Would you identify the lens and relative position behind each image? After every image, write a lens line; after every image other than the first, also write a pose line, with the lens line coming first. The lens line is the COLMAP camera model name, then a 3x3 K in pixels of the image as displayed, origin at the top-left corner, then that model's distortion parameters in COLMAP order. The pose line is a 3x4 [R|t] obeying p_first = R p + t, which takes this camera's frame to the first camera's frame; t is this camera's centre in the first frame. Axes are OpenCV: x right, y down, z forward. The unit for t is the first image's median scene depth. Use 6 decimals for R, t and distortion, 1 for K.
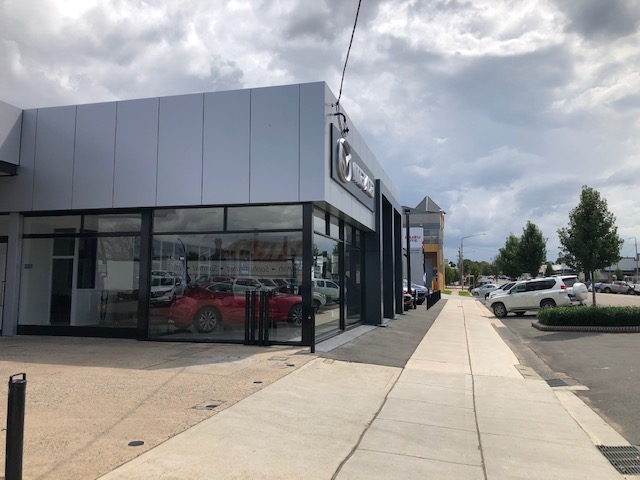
lens RADIAL K [[528.0, 0, 315.5], [0, 528.0, 237.9], [0, 0, 1]] dist [0.013282, 0.004083]
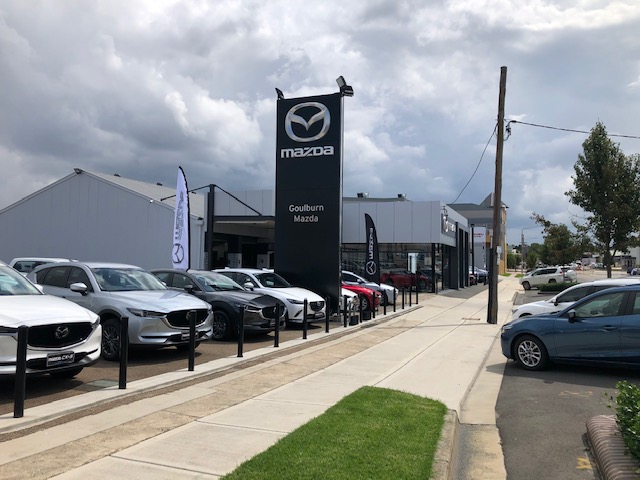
lens RADIAL K [[528.0, 0, 321.6], [0, 528.0, 284.8], [0, 0, 1]] dist [0.013282, 0.004083]
pose [[0.993719, 0.009466, -0.111504, -0.028101], [0.004486, 0.992245, 0.124217, -0.019035], [0.111816, -0.123937, 0.985970, -0.178222]]
